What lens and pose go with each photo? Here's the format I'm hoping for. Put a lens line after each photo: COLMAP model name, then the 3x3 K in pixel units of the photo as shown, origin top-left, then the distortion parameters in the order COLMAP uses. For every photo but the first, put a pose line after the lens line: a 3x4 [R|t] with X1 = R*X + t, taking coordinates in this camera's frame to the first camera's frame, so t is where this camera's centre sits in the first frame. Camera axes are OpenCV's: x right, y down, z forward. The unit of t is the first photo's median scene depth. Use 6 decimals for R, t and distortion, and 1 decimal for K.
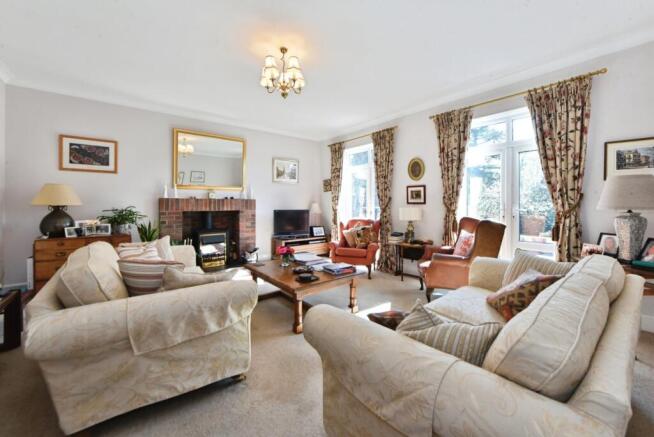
lens RADIAL K [[255.0, 0, 331.5], [0, 255.0, 205.6], [0, 0, 1]] dist [-0.004110, -0.000049]
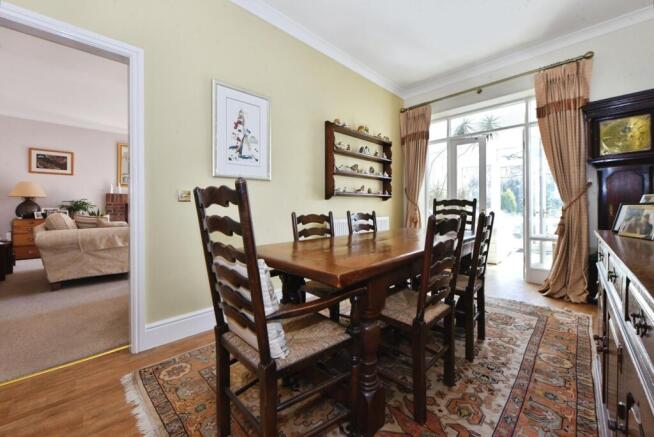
lens RADIAL K [[255.0, 0, 334.7], [0, 255.0, 208.0], [0, 0, 1]] dist [-0.004110, -0.000049]
pose [[0.994980, -0.005002, 0.099946, 0.504694], [0.005516, 0.999973, -0.004873, 0.076113], [-0.099919, 0.005400, 0.994981, -0.600152]]
